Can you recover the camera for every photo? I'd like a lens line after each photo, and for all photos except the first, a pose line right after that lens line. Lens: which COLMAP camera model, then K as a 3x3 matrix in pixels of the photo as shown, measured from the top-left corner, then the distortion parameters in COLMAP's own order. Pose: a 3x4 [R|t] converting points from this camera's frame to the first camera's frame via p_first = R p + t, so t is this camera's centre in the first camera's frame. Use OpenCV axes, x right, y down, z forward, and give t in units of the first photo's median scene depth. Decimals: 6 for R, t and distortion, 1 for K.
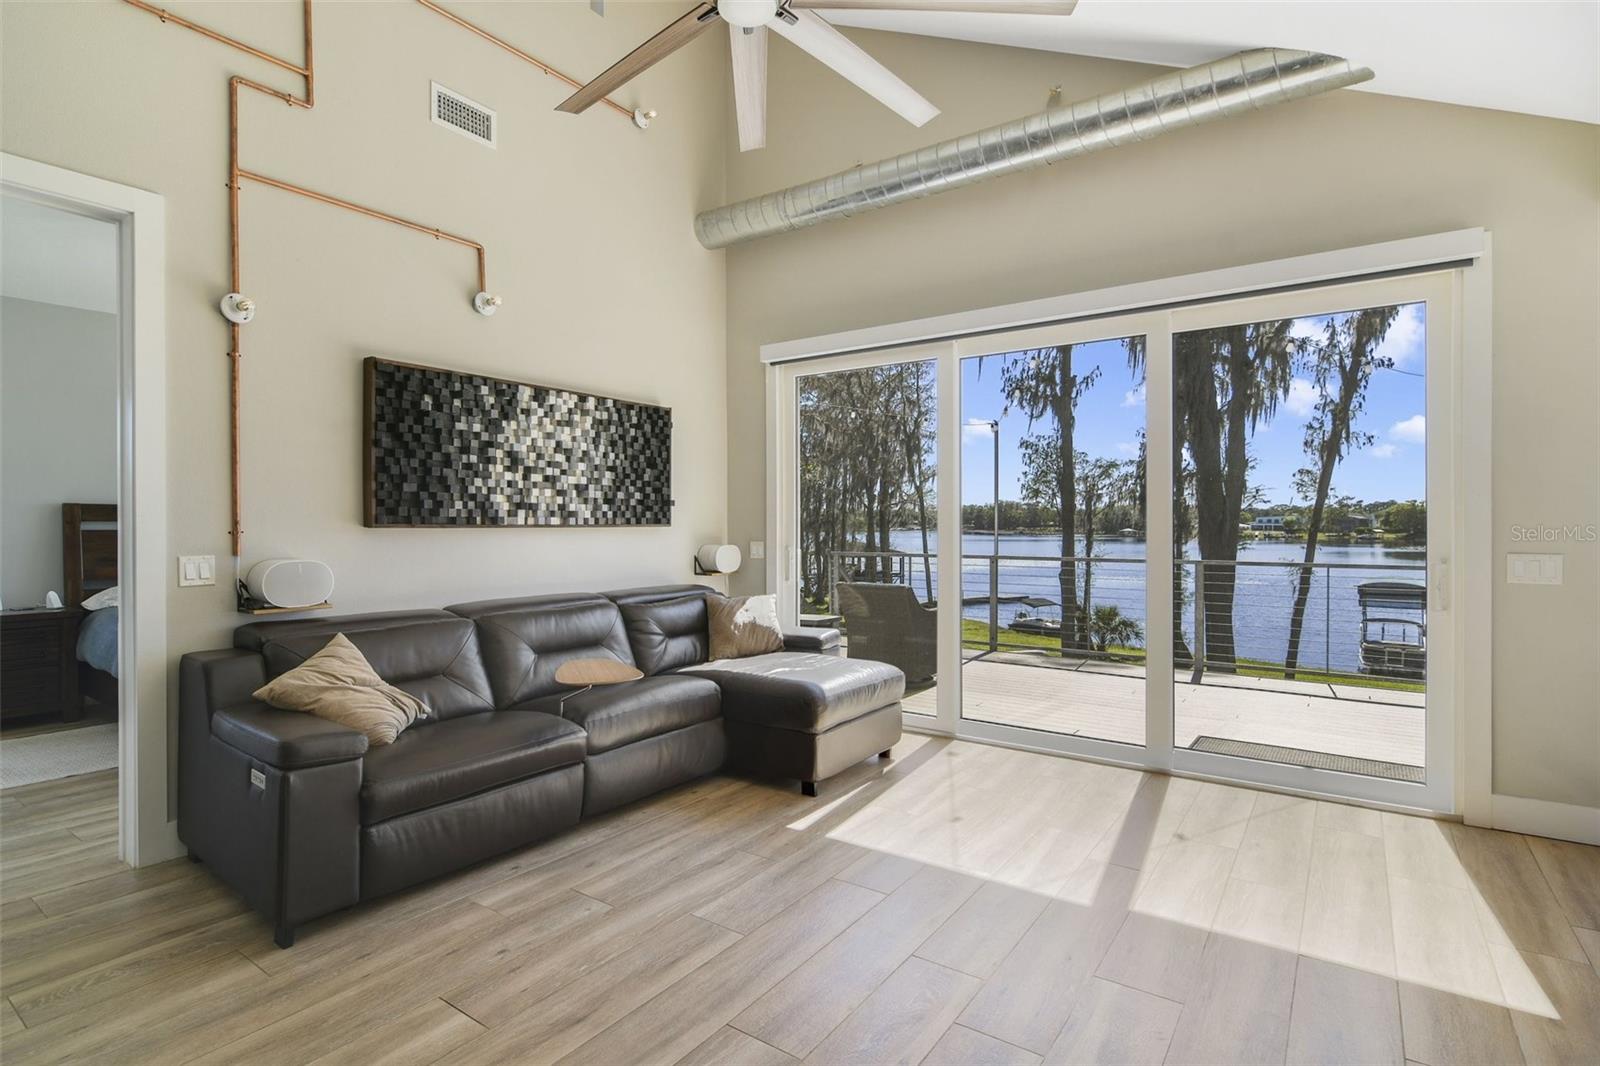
lens RADIAL K [[782.3, 0, 806.0], [0, 782.3, 516.4], [0, 0, 1]] dist [0.002055, -0.003828]
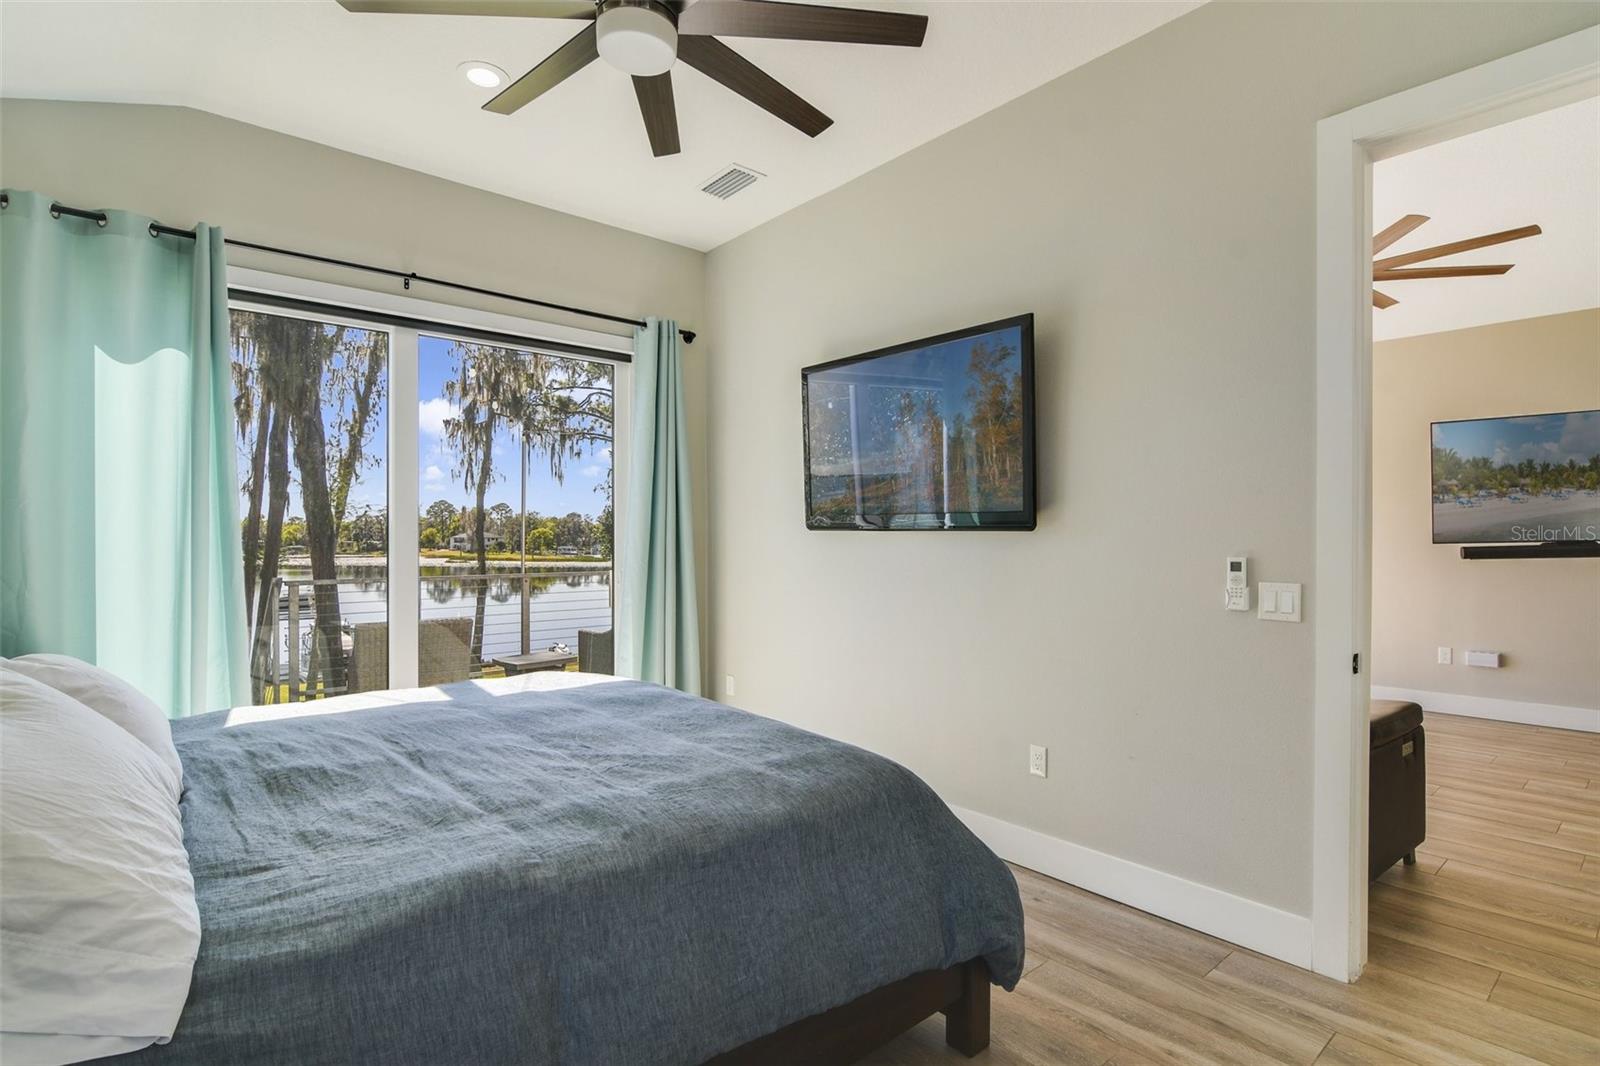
lens RADIAL K [[782.3, 0, 813.2], [0, 782.3, 542.2], [0, 0, 1]] dist [0.002055, -0.003828]
pose [[0.243144, -0.001290, 0.969989, -1.387842], [-0.011758, 0.999922, 0.004277, 0.011483], [-0.969919, -0.012445, 0.243110, 1.056779]]
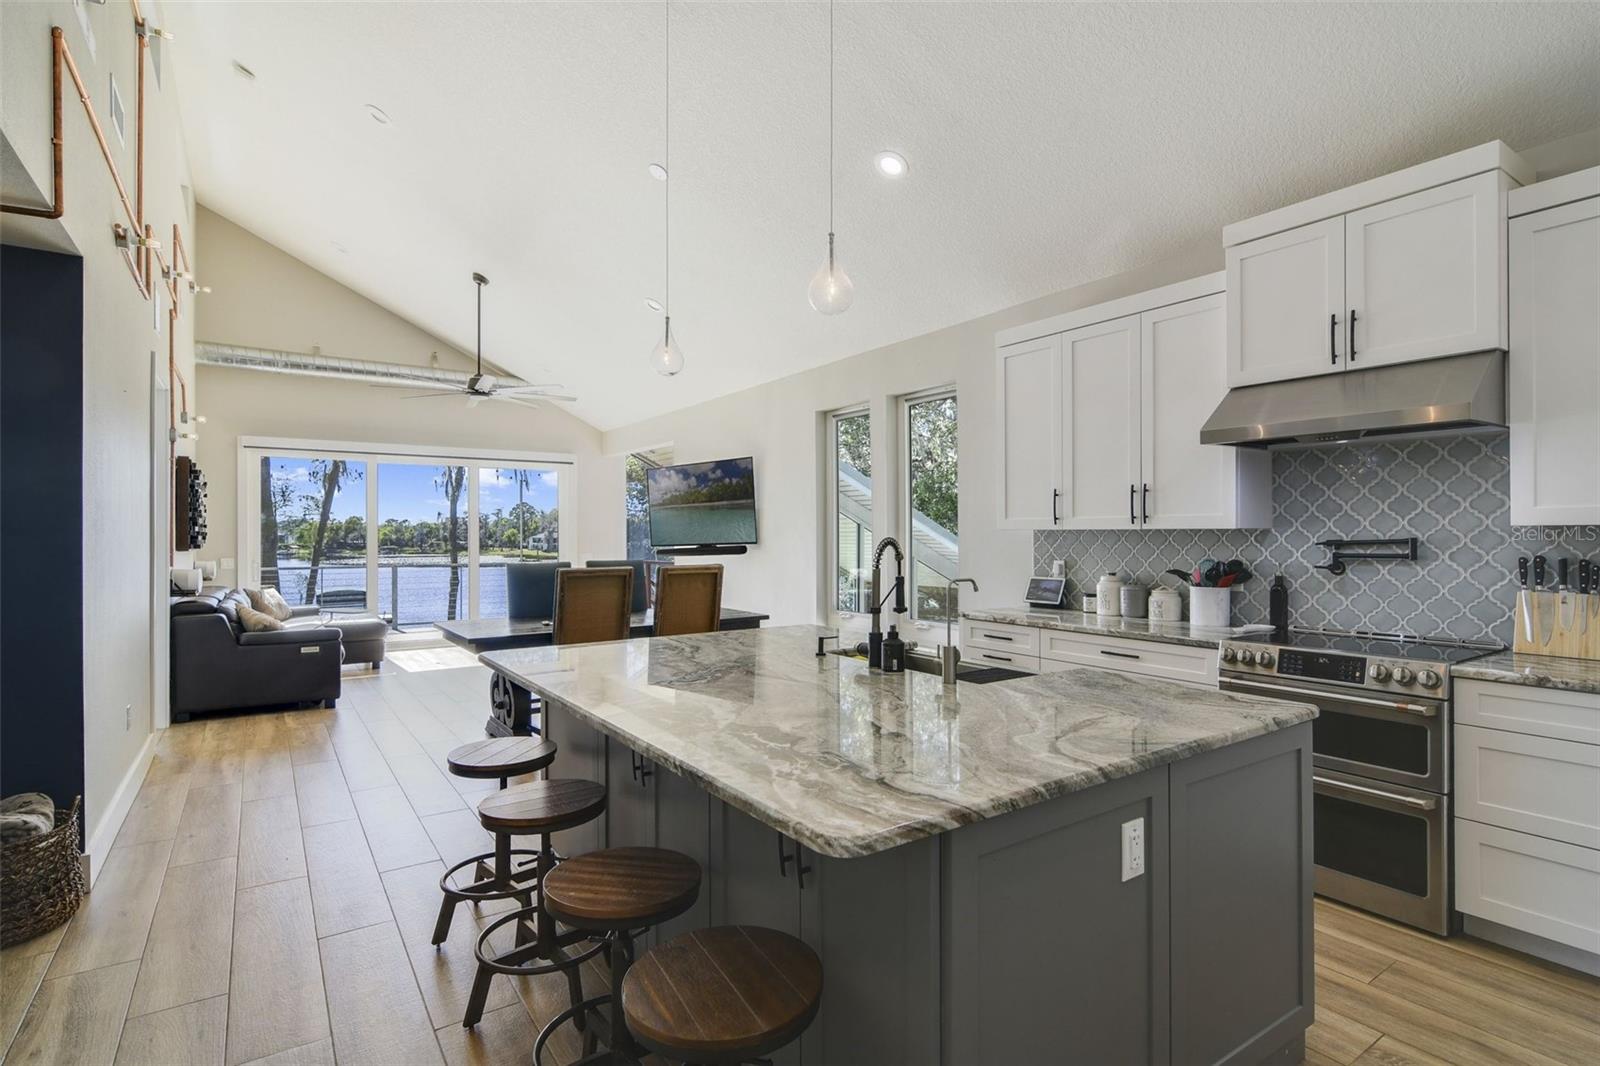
lens RADIAL K [[782.3, 0, 807.3], [0, 782.3, 539.3], [0, 0, 1]] dist [0.002055, -0.003828]
pose [[0.346144, -0.000314, 0.938181, -1.591062], [-0.007715, 0.999965, 0.003181, -0.023690], [-0.938150, -0.008339, 0.346130, -0.867009]]
